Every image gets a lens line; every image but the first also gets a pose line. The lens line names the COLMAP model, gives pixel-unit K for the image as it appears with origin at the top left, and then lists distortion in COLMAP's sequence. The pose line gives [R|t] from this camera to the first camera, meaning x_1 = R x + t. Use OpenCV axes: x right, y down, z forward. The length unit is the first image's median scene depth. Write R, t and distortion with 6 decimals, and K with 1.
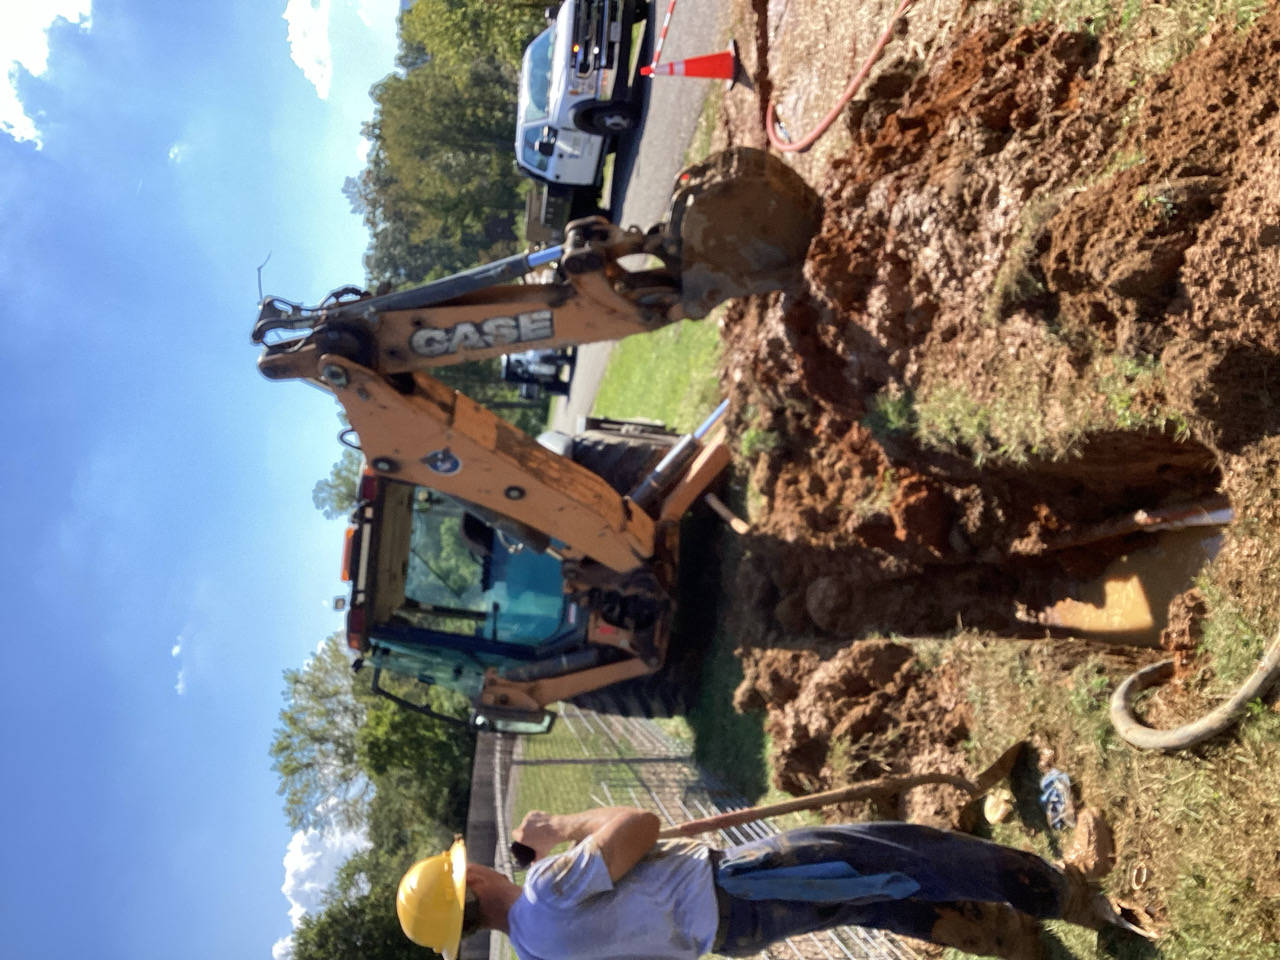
lens RADIAL K [[1150.8, 0, 640.2], [0, 1150.8, 484.2], [0, 0, 1]] dist [0.084608, -0.135901]
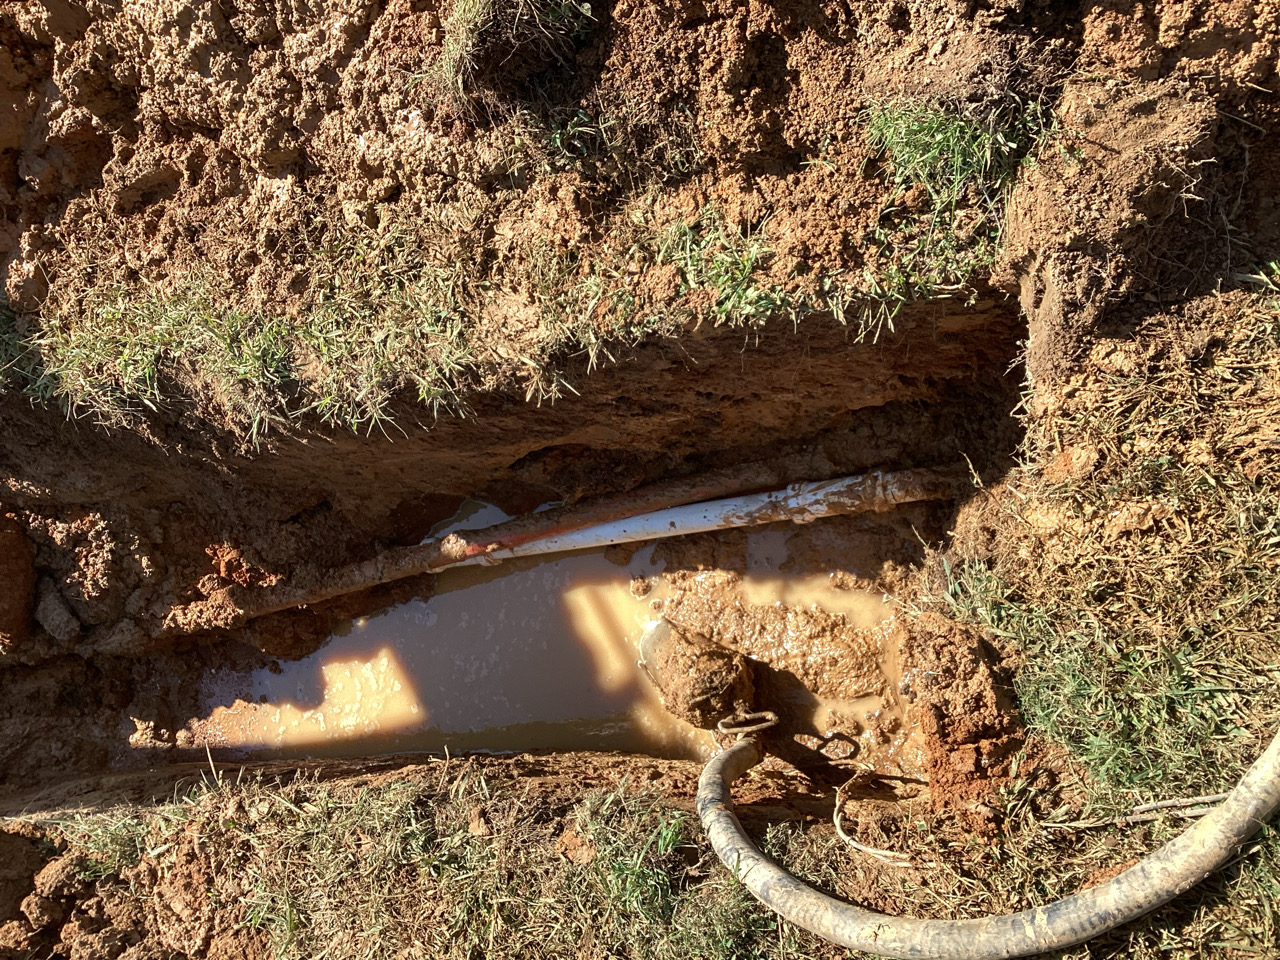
lens RADIAL K [[1150.8, 0, 640.2], [0, 1150.8, 484.2], [0, 0, 1]] dist [0.084608, -0.135901]
pose [[0.586817, 0.044835, 0.808478, -0.014762], [0.030640, 0.996521, -0.077502, 0.045520], [-0.809140, 0.070251, 0.583401, 0.542667]]
